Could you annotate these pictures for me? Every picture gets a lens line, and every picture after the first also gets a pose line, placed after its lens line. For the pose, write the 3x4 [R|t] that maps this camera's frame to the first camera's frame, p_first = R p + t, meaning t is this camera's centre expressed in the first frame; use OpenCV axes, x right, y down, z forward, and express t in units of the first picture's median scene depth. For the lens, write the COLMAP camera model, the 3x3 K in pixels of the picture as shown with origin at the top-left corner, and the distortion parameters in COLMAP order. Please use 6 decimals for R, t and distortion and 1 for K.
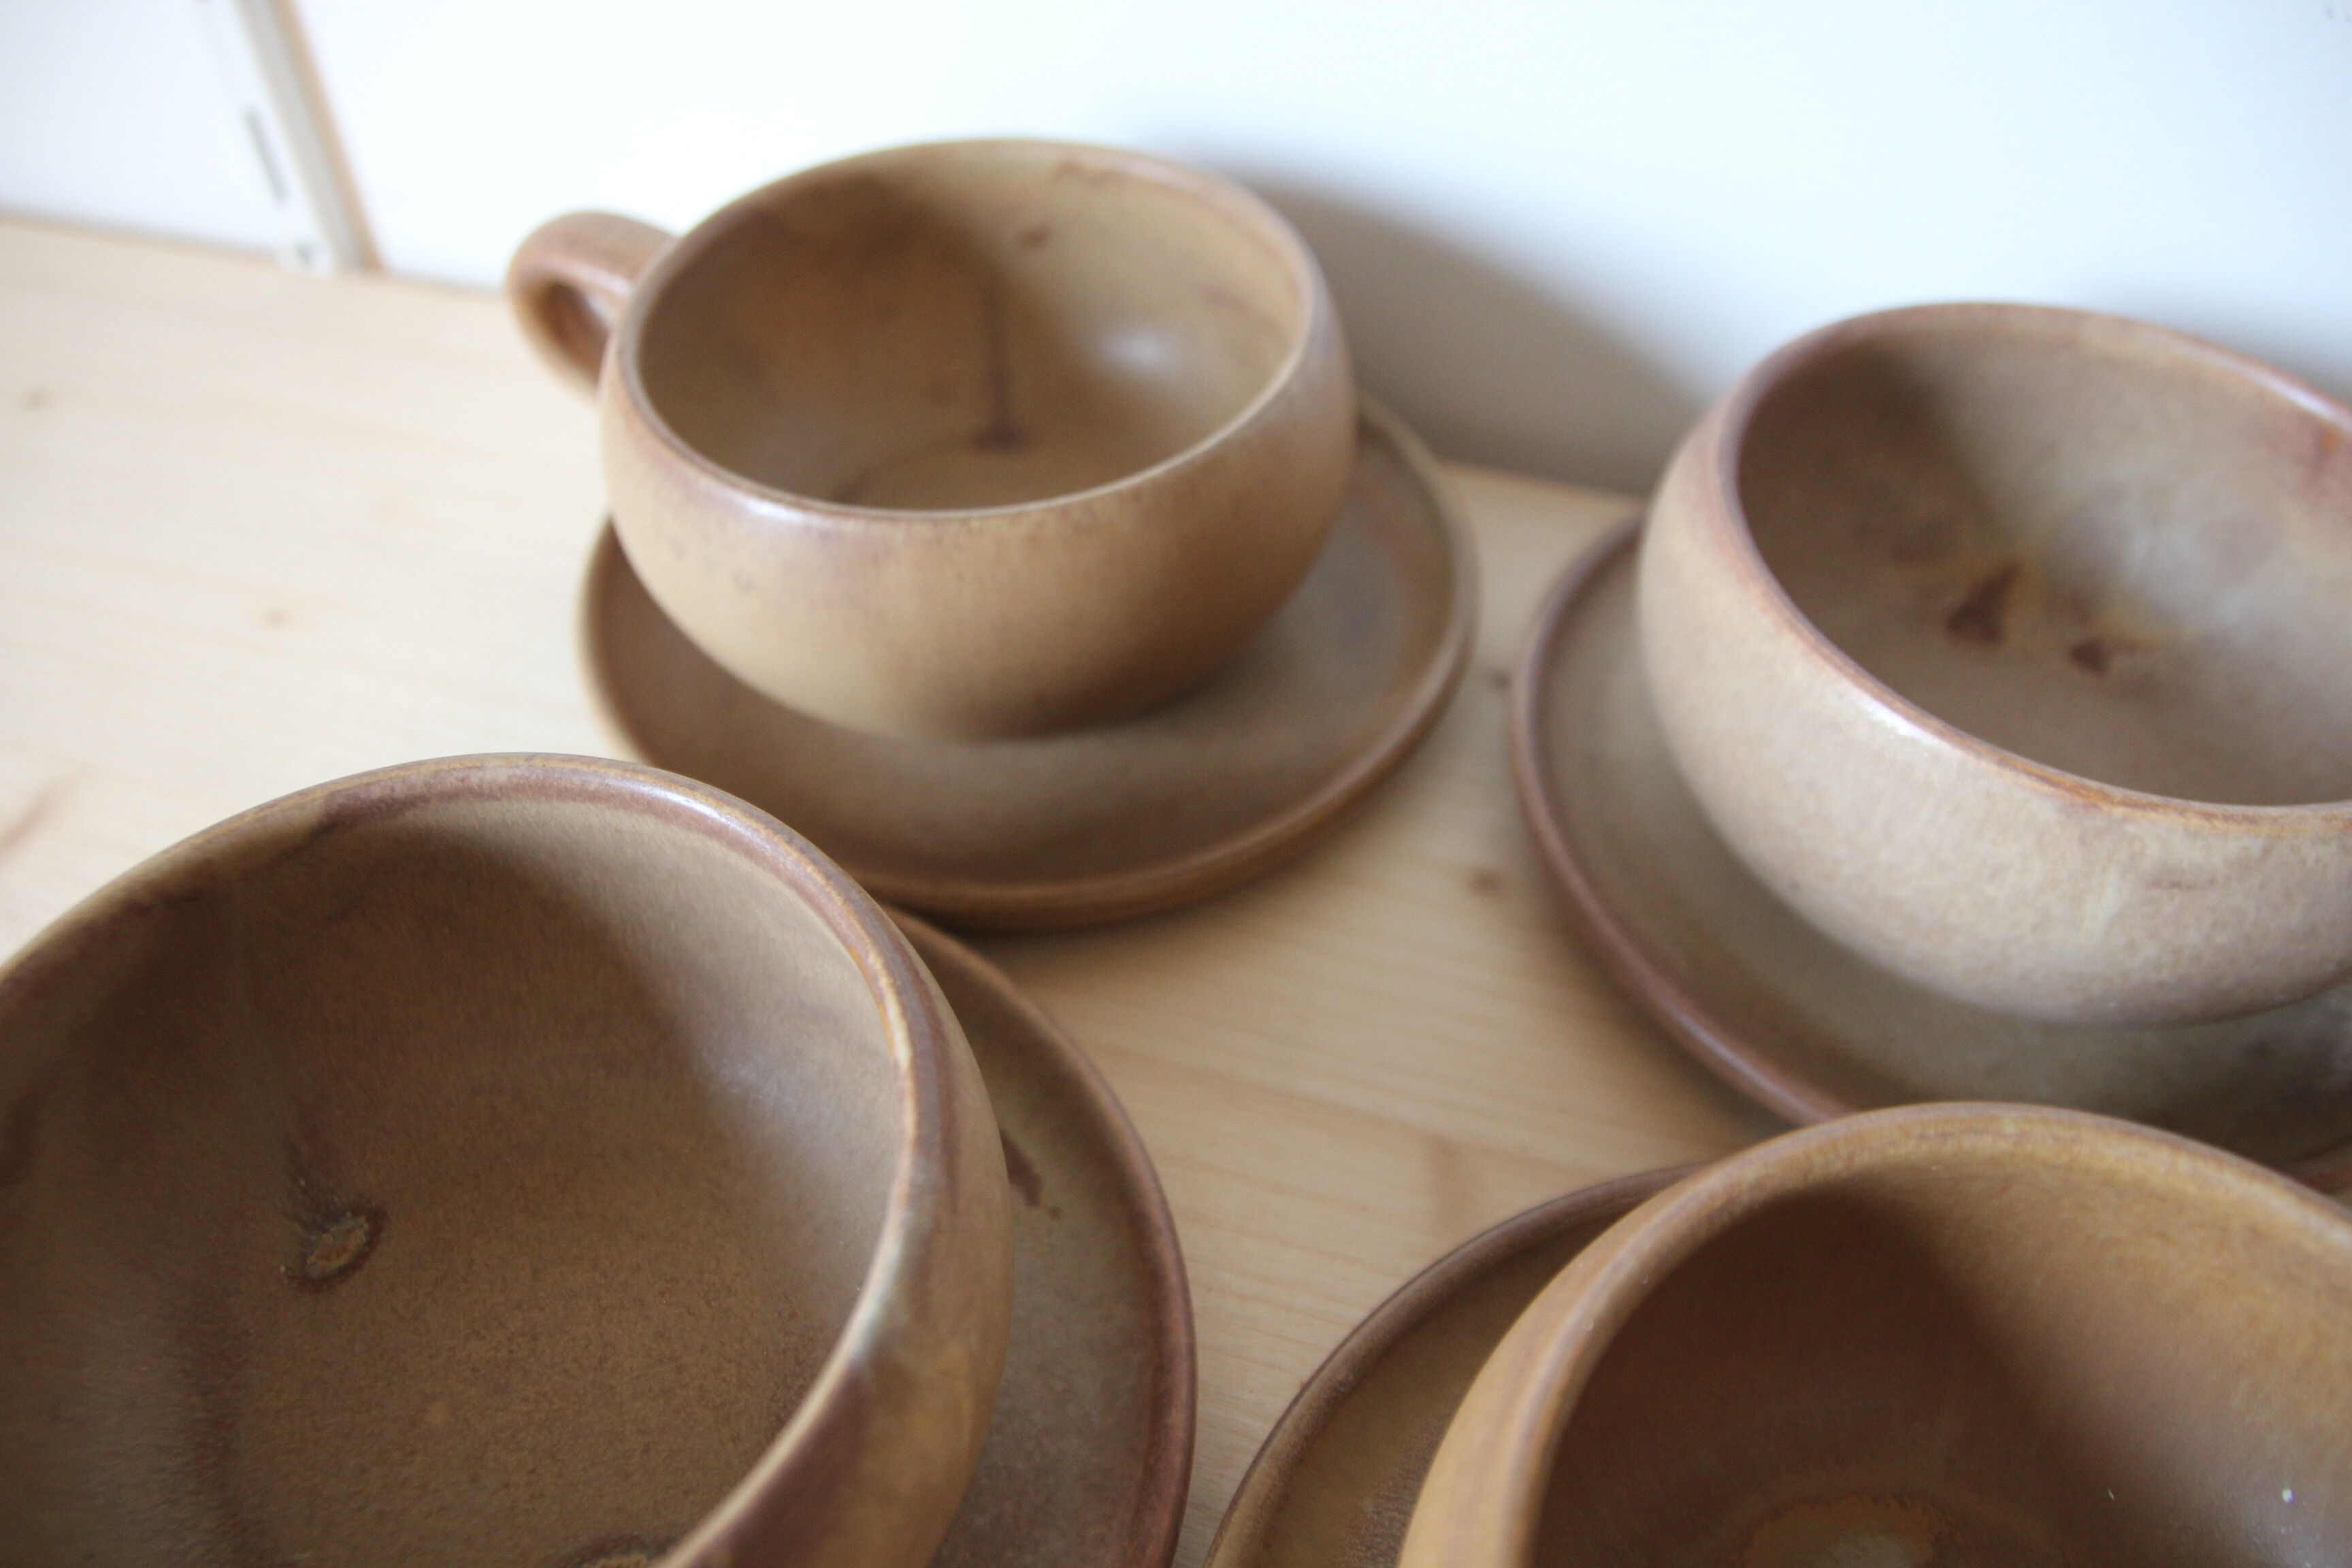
lens RADIAL K [[1743.7, 0, 1167.2], [0, 1743.7, 808.0], [0, 0, 1]] dist [-0.139625, 0.059839]
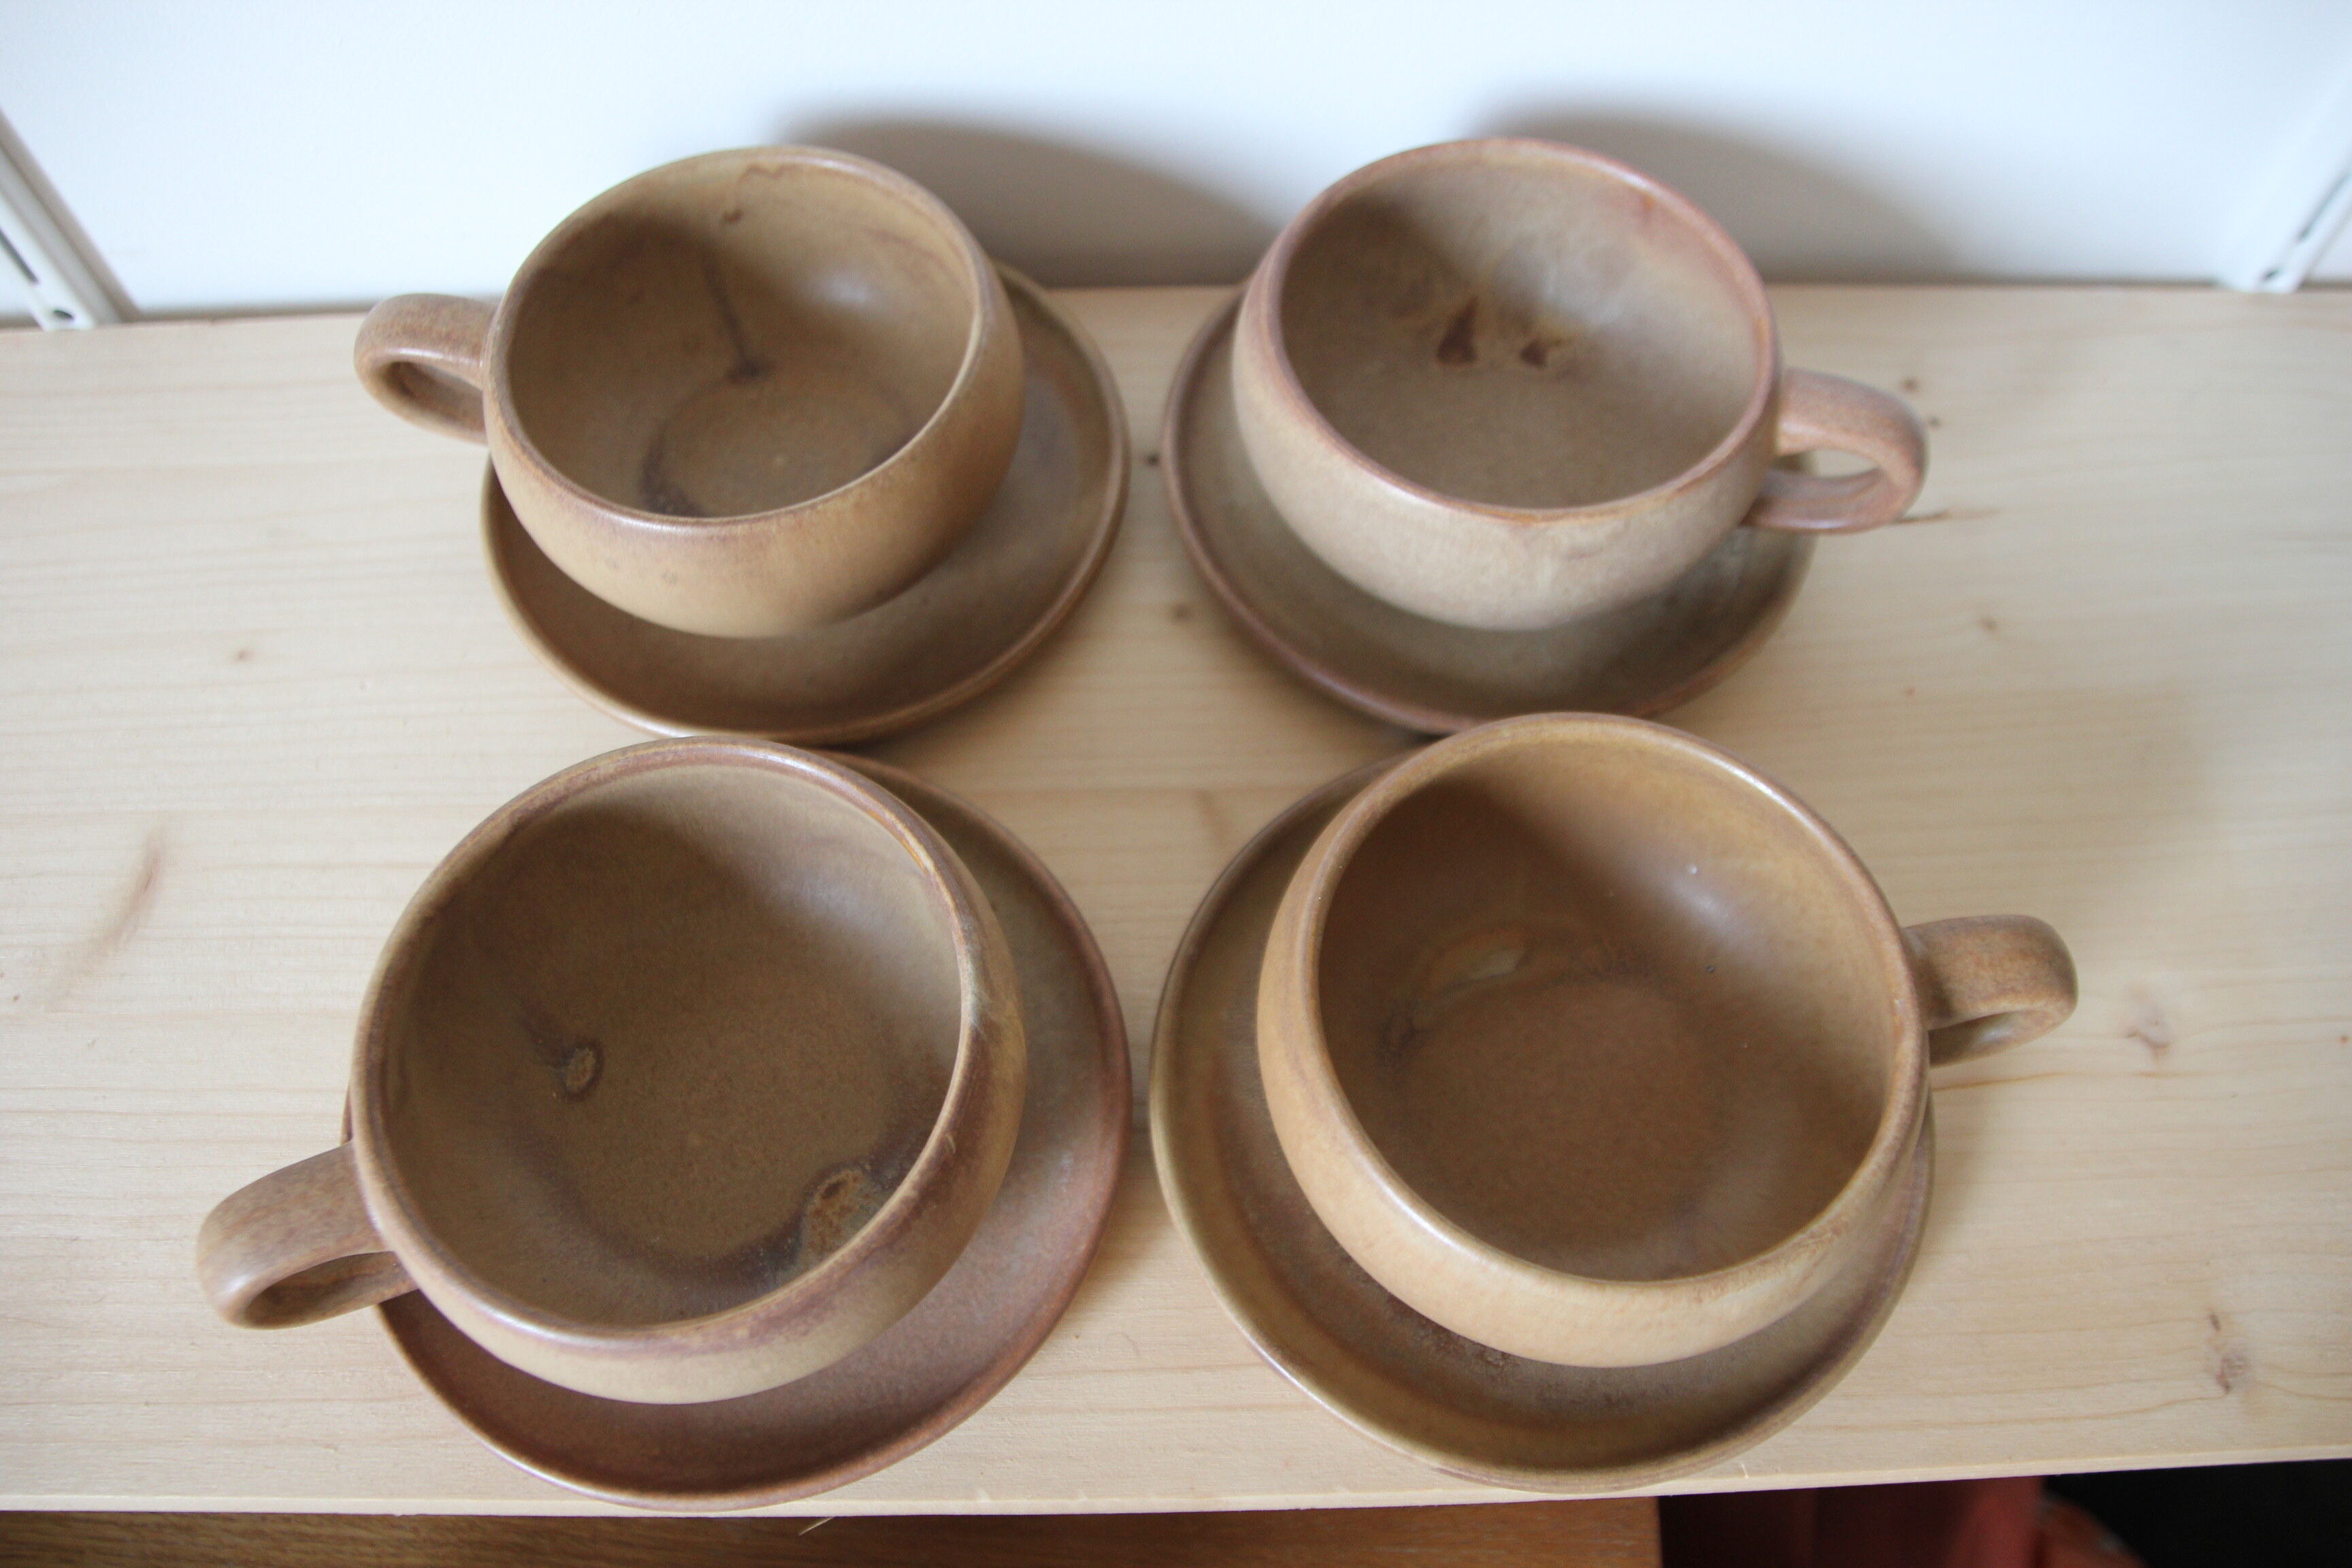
lens RADIAL K [[1743.7, 0, 1167.2], [0, 1743.7, 808.0], [0, 0, 1]] dist [-0.139625, 0.059839]
pose [[0.944335, -0.289576, 0.156128, -0.145747], [0.241487, 0.932434, 0.268794, -0.269184], [-0.223416, -0.216129, 0.950460, -0.607942]]
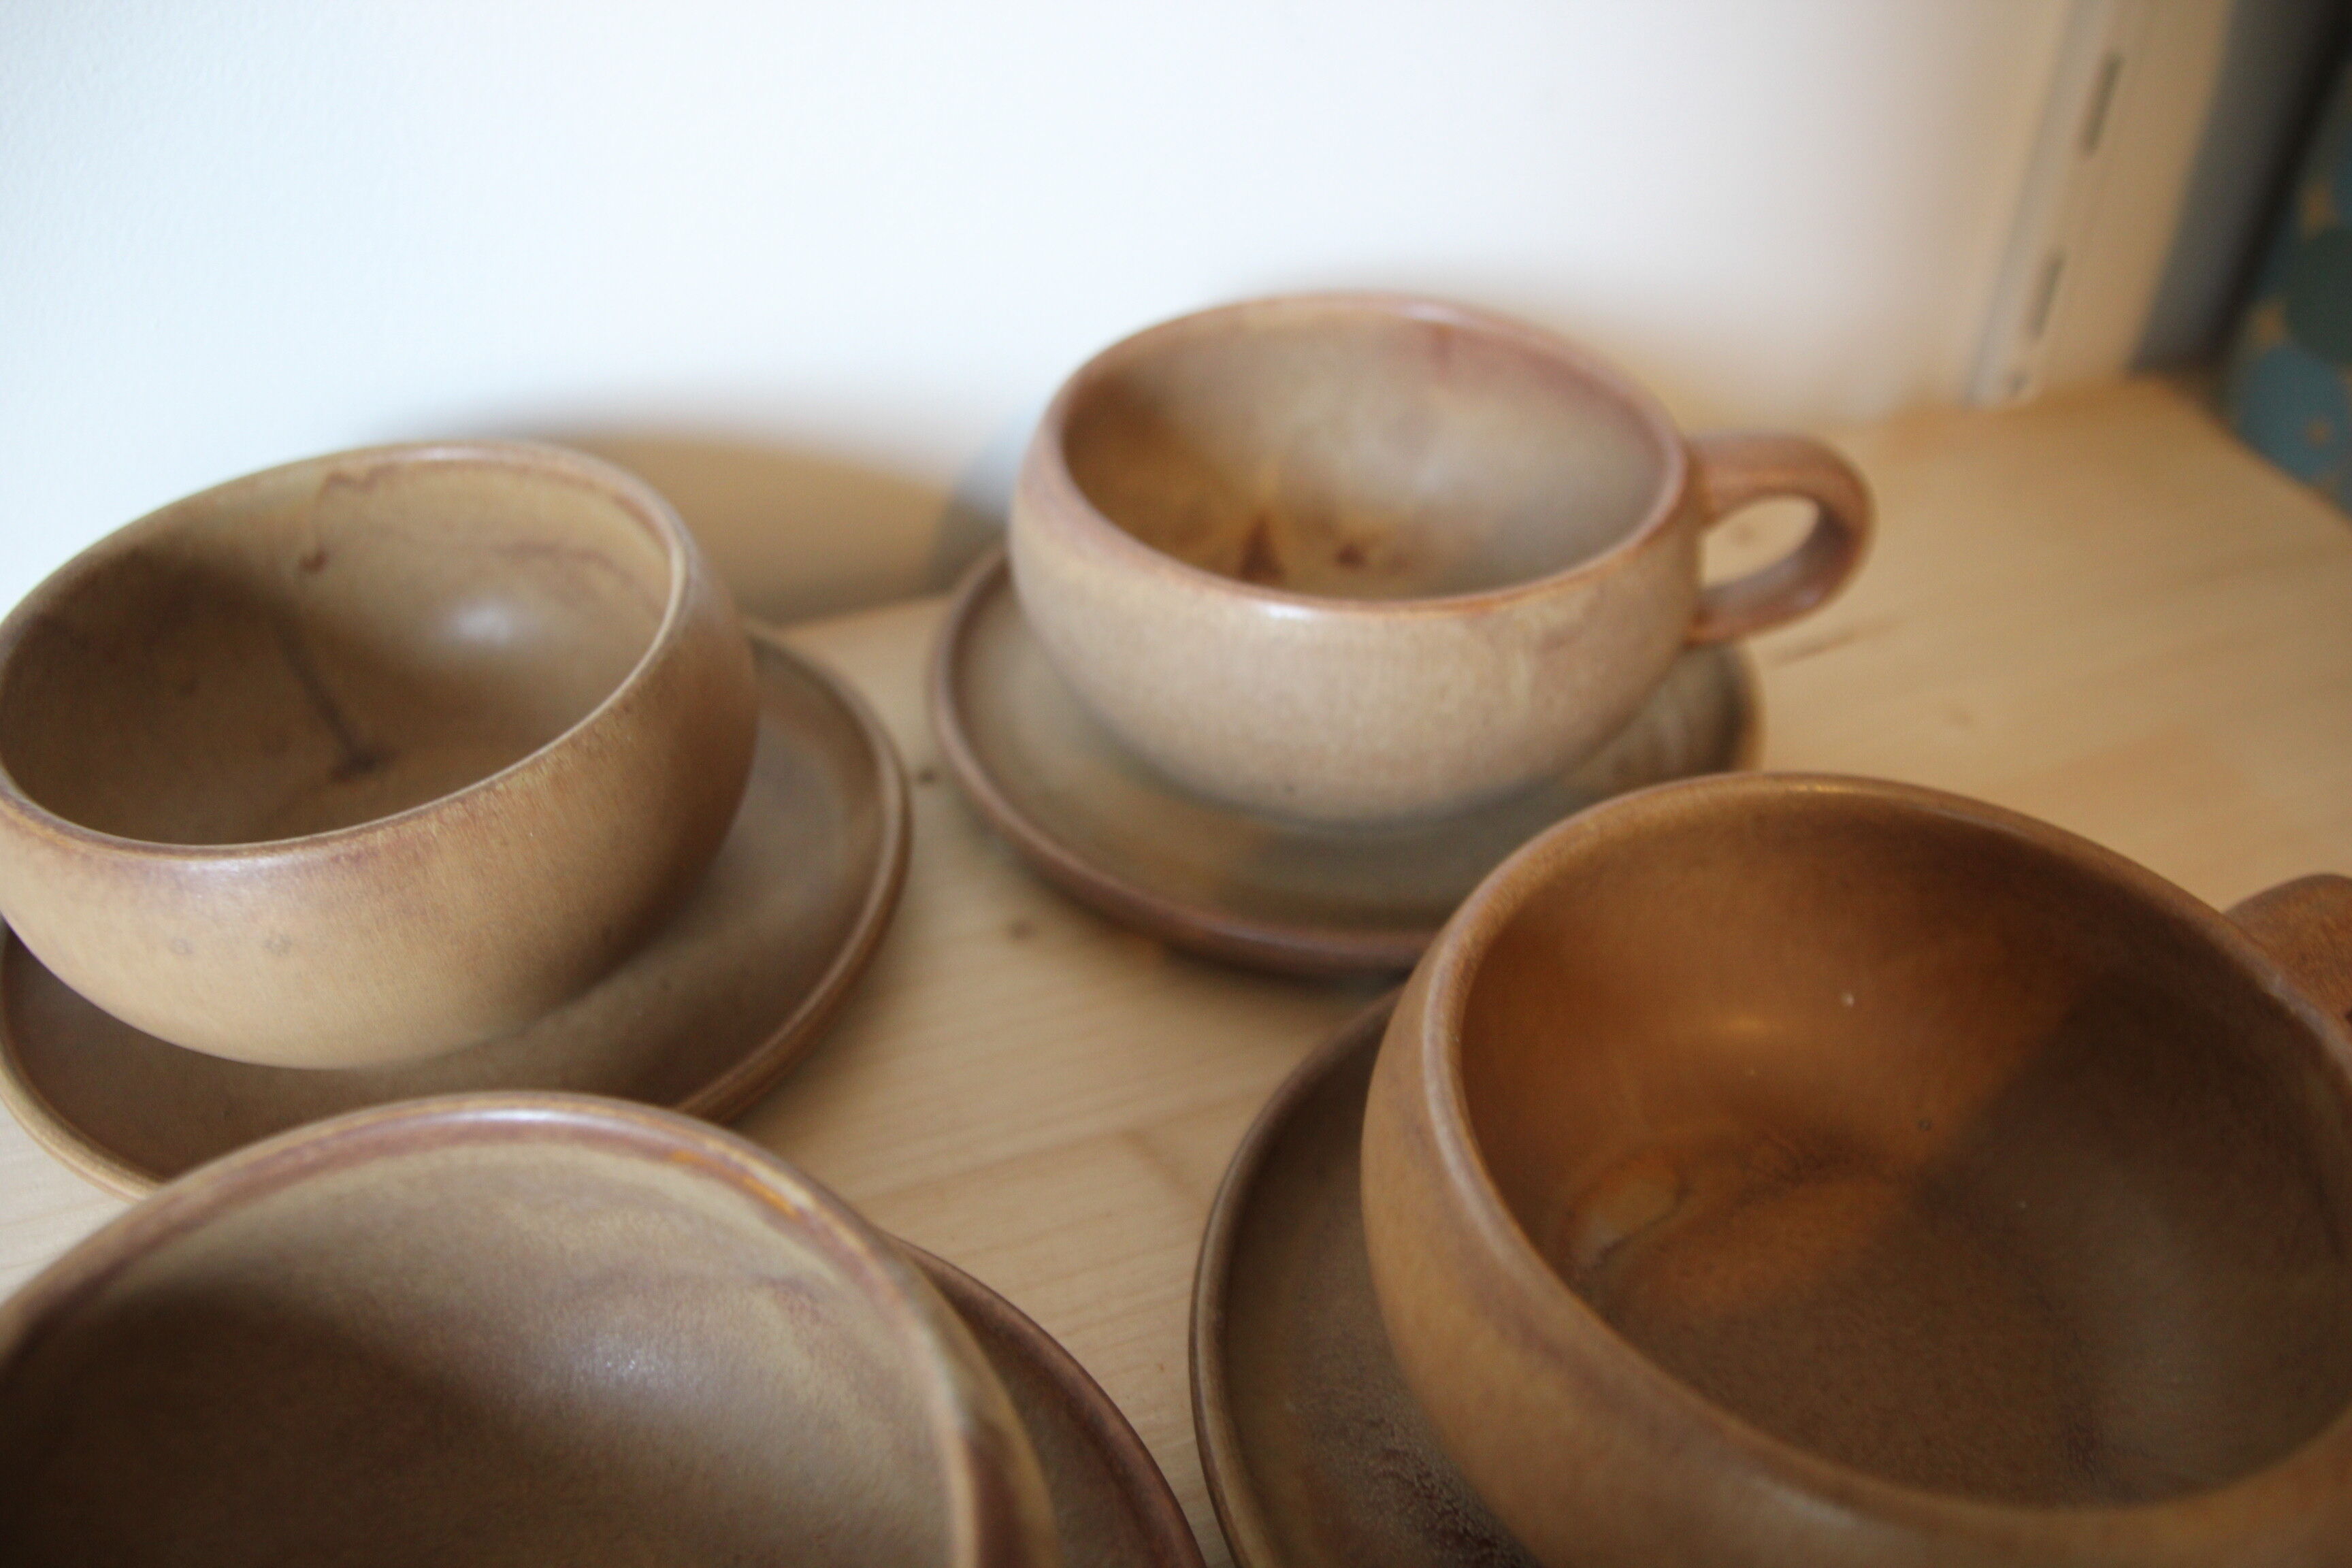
lens RADIAL K [[1743.7, 0, 1167.2], [0, 1743.7, 808.0], [0, 0, 1]] dist [-0.139625, 0.059839]
pose [[0.792513, -0.393179, 0.466190, -0.290596], [0.449232, 0.893356, -0.010238, 0.033862], [-0.412449, 0.217541, 0.884625, -0.037897]]
